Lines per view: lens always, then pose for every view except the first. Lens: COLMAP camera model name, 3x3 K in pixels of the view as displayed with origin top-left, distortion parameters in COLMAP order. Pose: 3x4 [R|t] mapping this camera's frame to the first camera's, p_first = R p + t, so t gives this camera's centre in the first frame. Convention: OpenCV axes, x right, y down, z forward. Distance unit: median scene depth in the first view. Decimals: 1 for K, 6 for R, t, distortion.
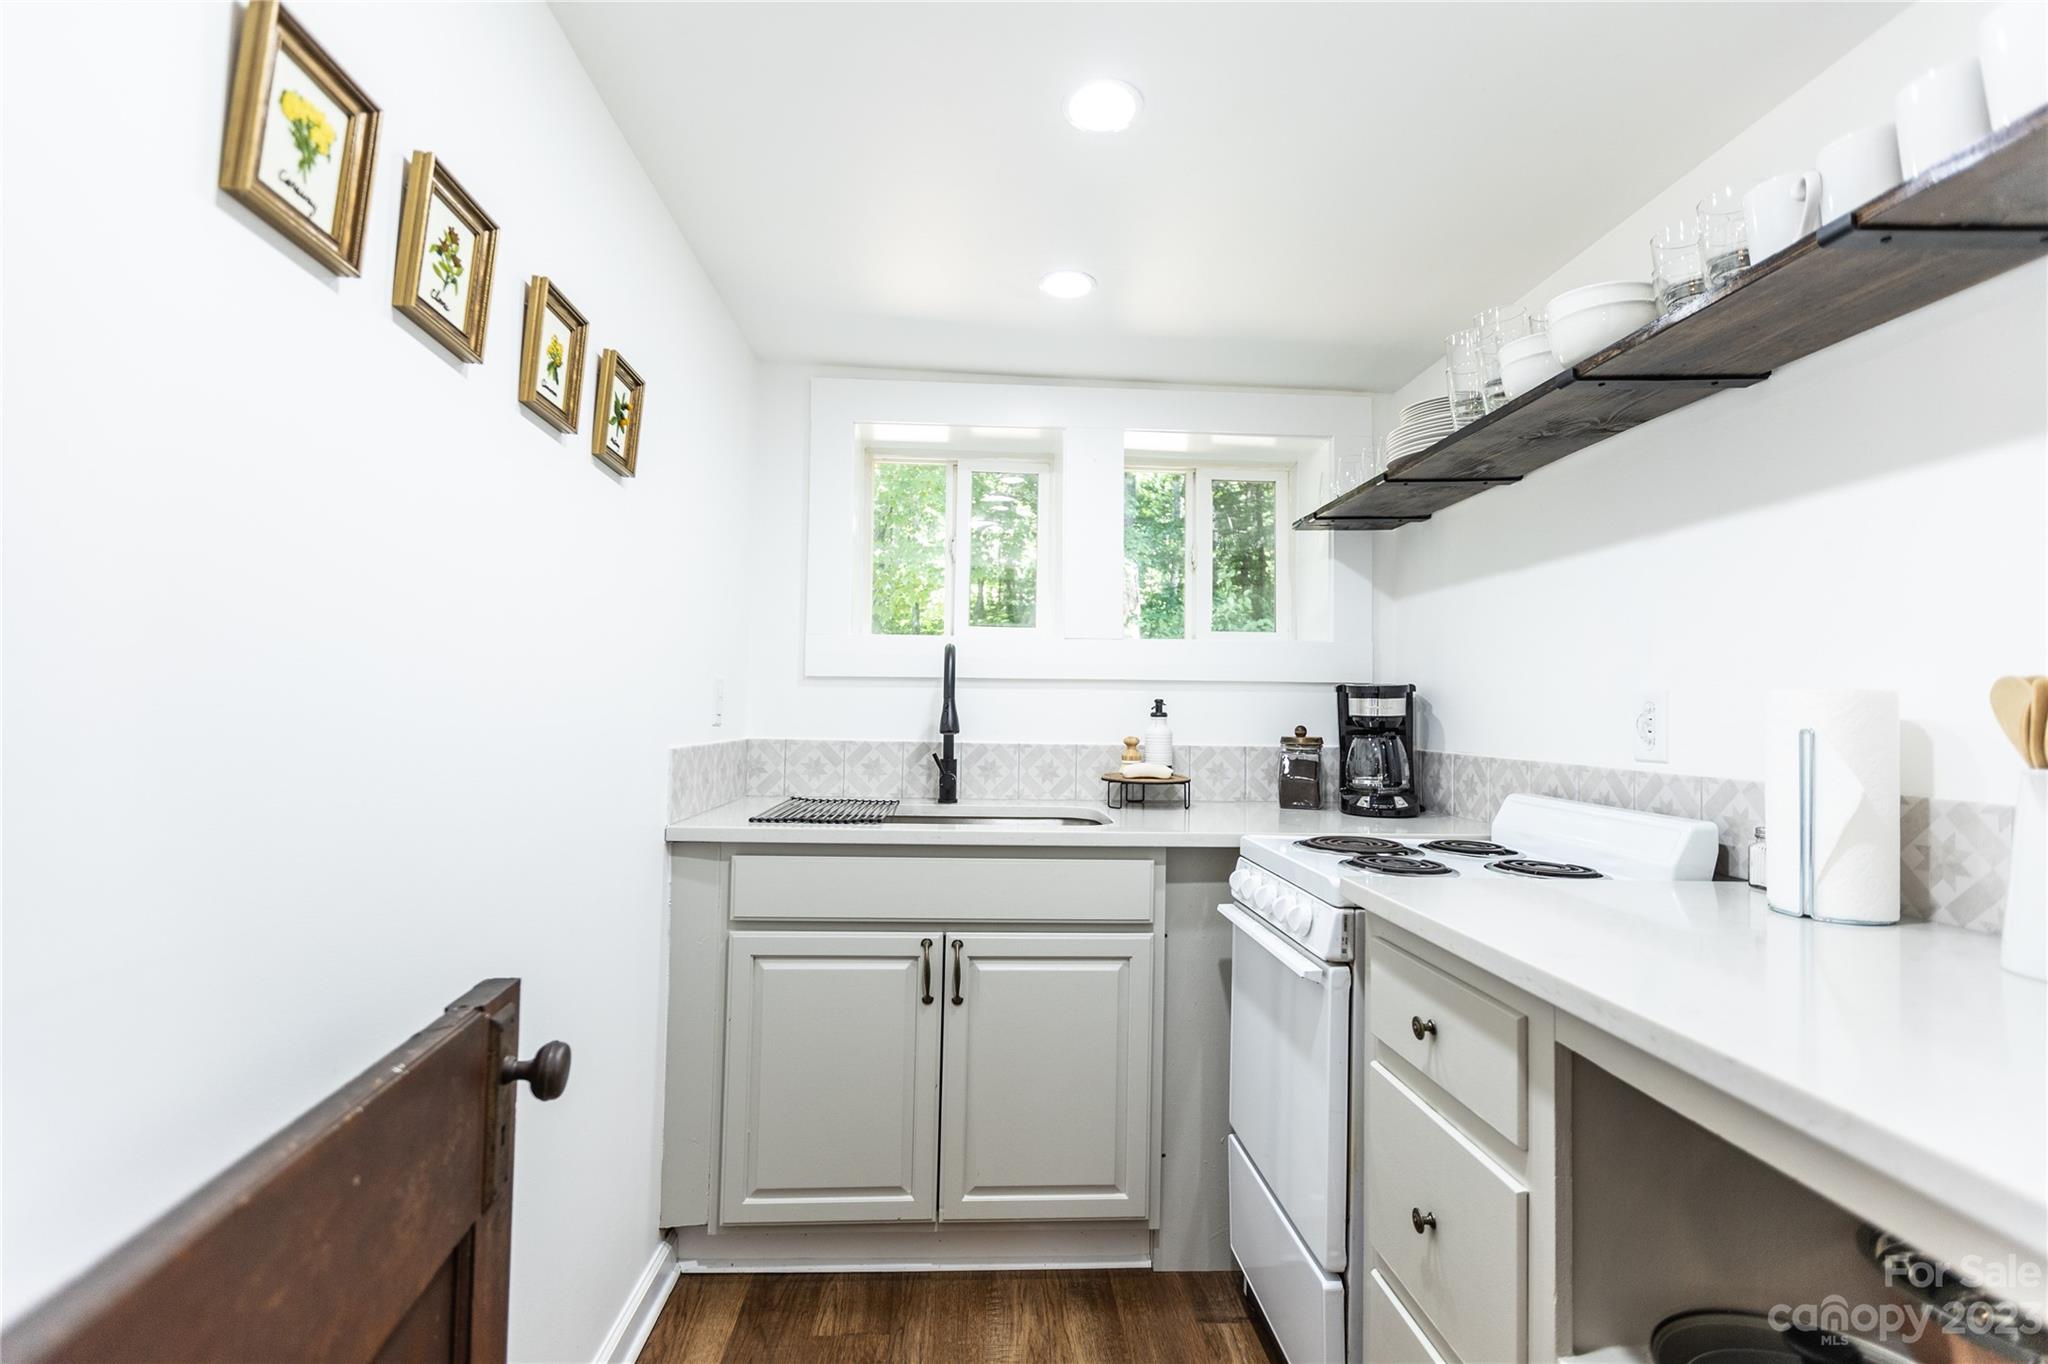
lens RADIAL K [[935.1, 0, 1024.0], [0, 935.1, 682.0], [0, 0, 1]] dist [0.002387, -0.000042]
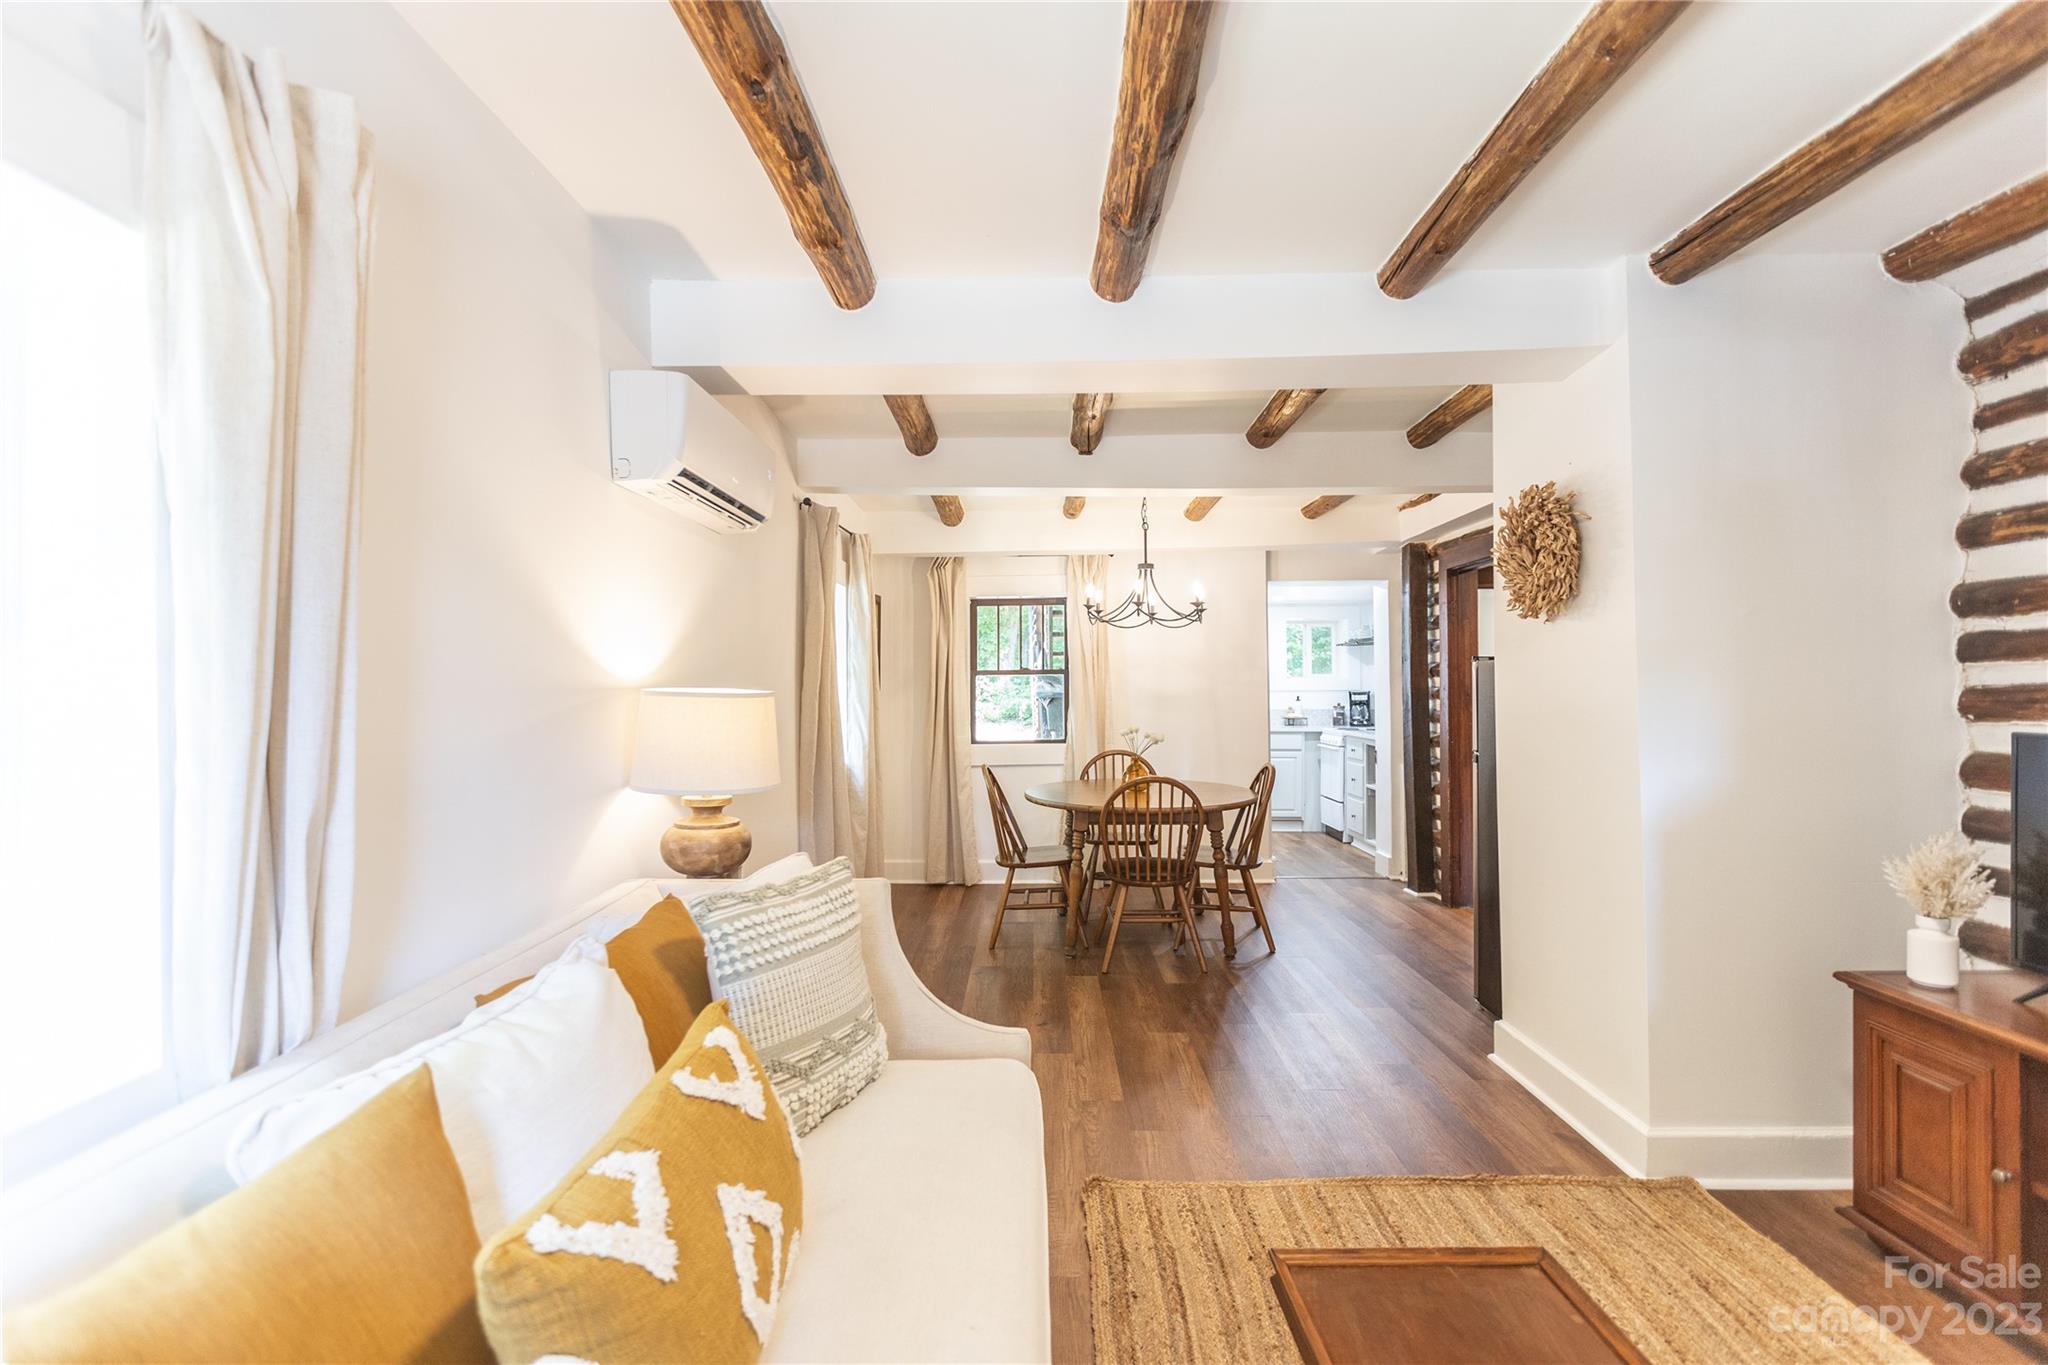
lens RADIAL K [[935.1, 0, 1024.0], [0, 935.1, 682.5], [0, 0, 1]] dist [0.002387, -0.000042]
pose [[0.994388, -0.019645, -0.103957, -0.537486], [0.021728, 0.999585, 0.018940, -0.126908], [0.103542, -0.021092, 0.994401, -2.728498]]
